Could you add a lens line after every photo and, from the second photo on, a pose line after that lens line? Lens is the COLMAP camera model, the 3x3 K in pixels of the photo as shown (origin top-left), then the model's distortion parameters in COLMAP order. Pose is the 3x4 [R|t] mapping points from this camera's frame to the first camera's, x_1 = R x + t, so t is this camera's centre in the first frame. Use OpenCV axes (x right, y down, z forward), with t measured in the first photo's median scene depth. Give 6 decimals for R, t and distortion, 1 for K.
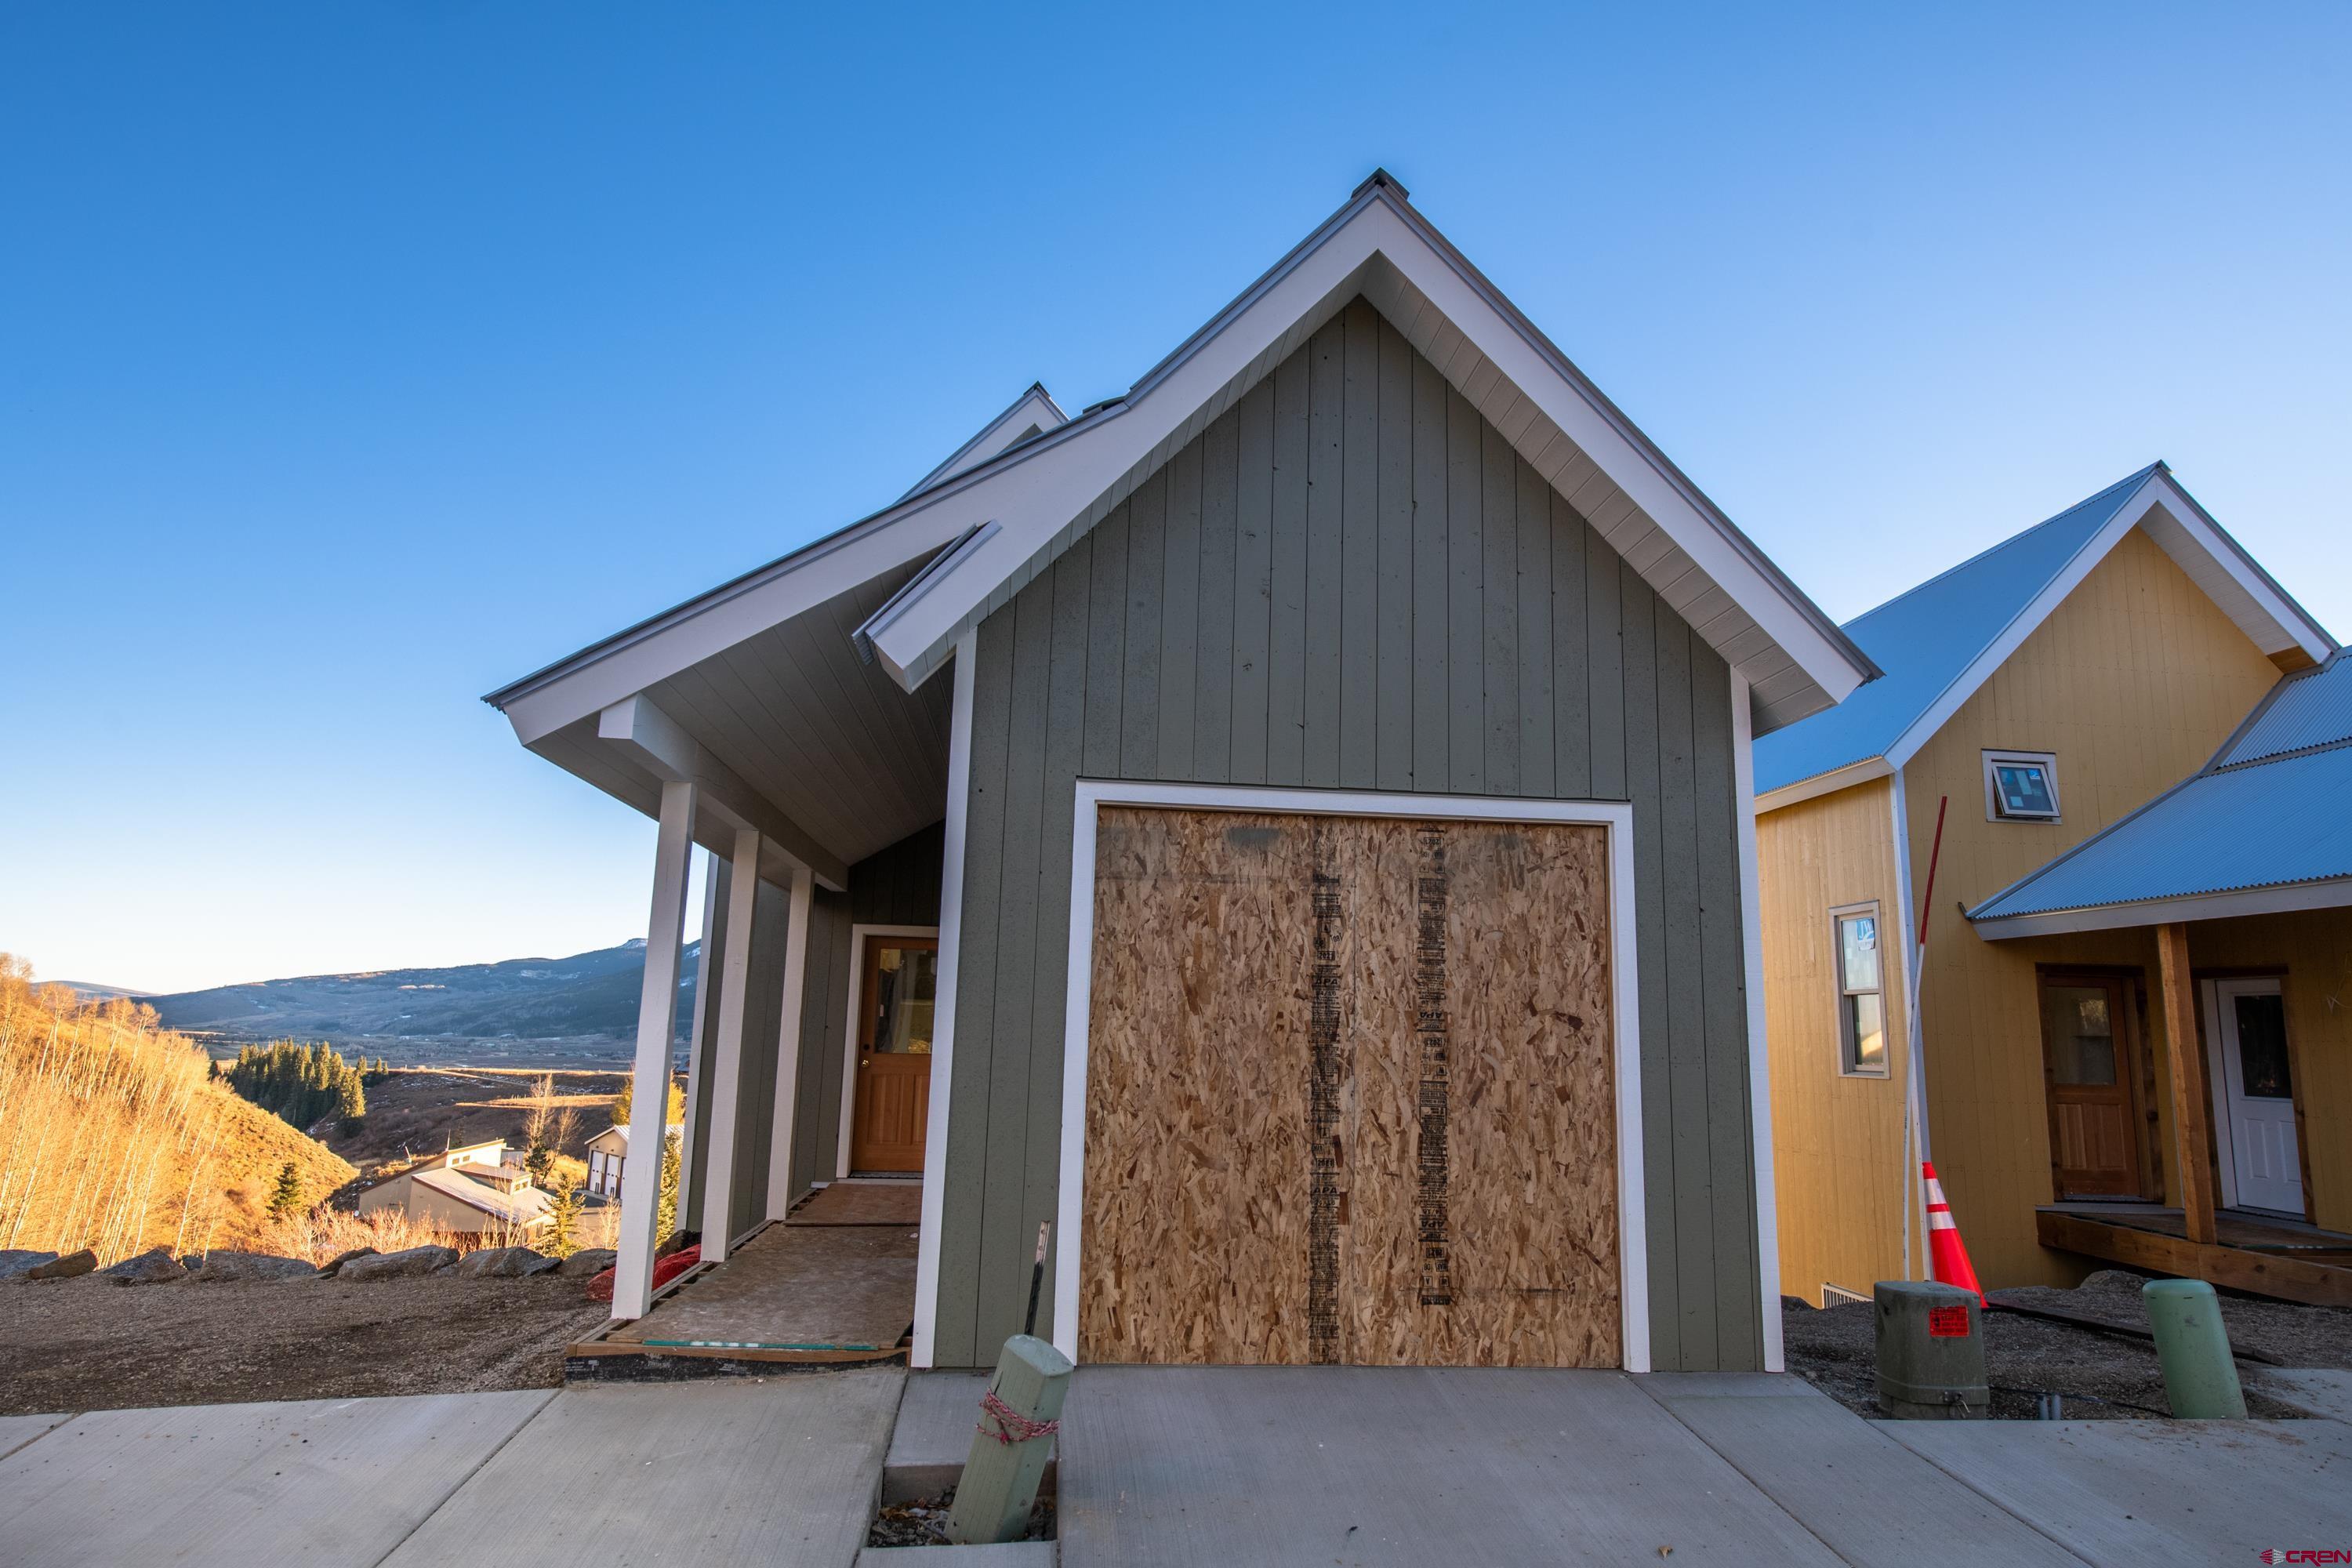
lens RADIAL K [[1423.4, 0, 1176.0], [0, 1423.4, 784.0], [0, 0, 1]] dist [0.000956, 0.000799]
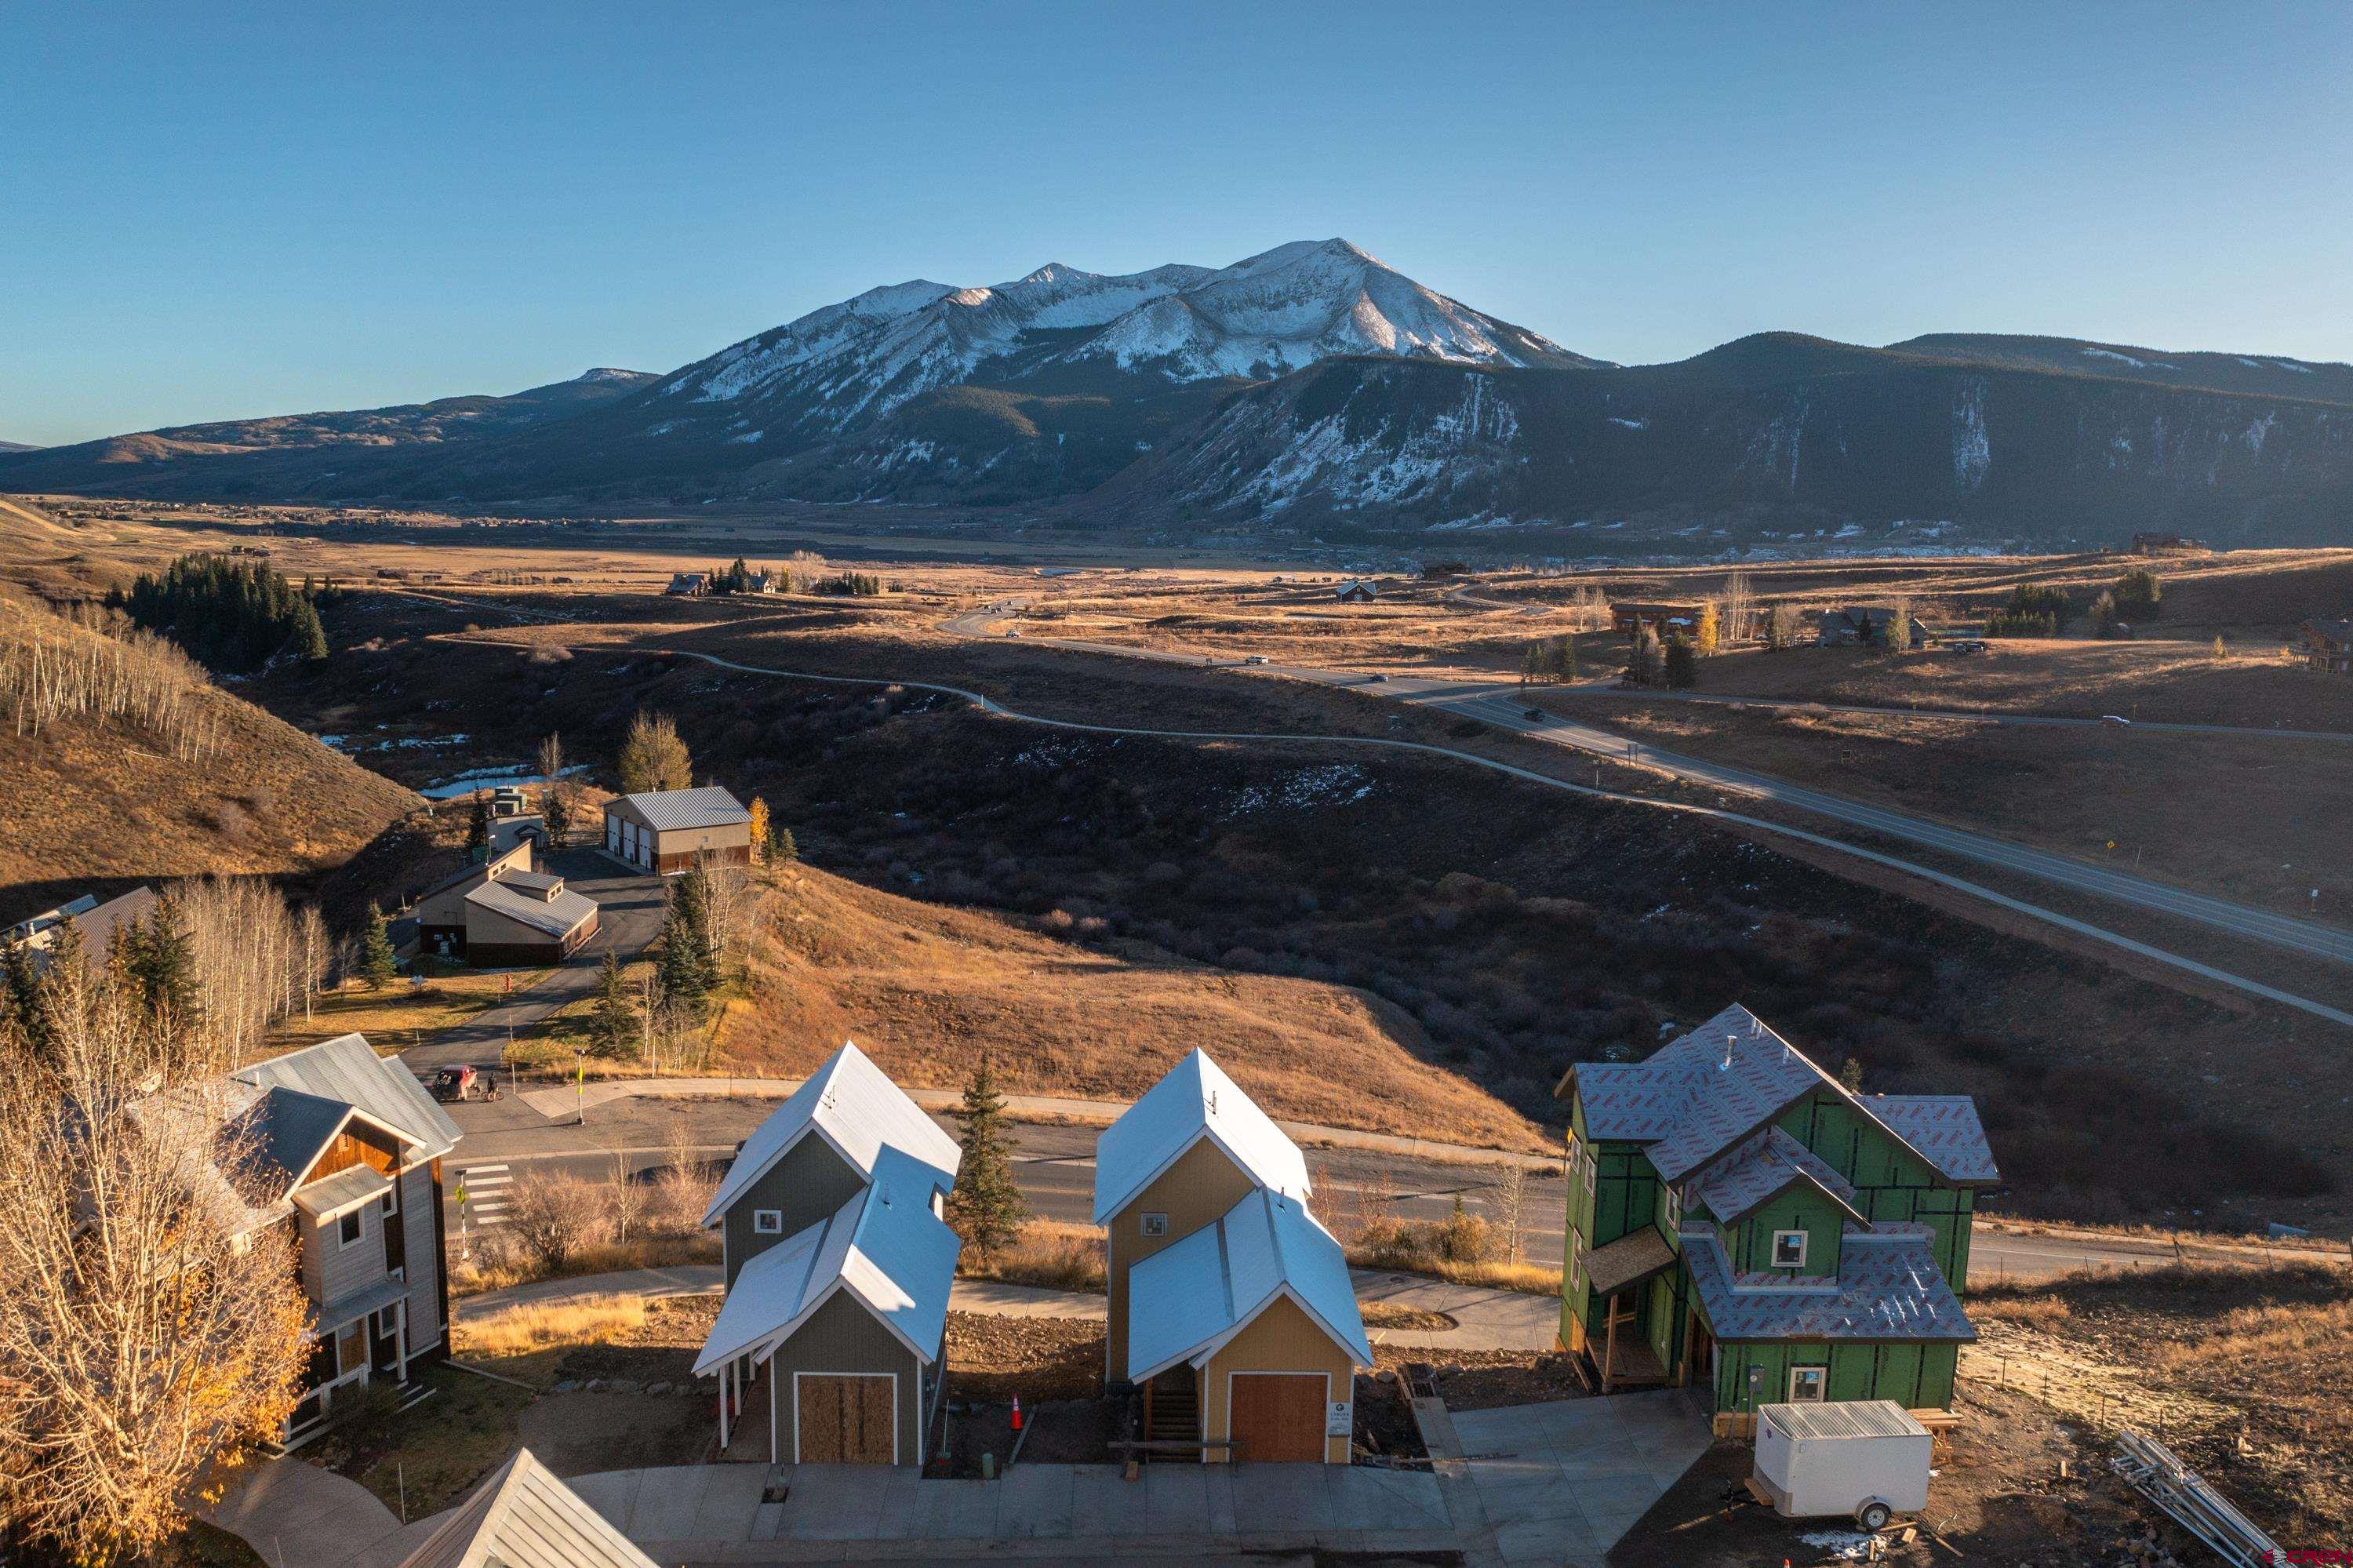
lens RADIAL K [[1858.0, 0, 1176.5], [0, 1858.0, 784.0], [0, 0, 1]] dist [-0.025693, -0.003720]
pose [[0.997895, 0.003460, -0.064752, 1.883593], [0.018123, 0.943905, 0.329718, -4.526601], [0.062261, -0.330198, 0.941856, -4.959617]]
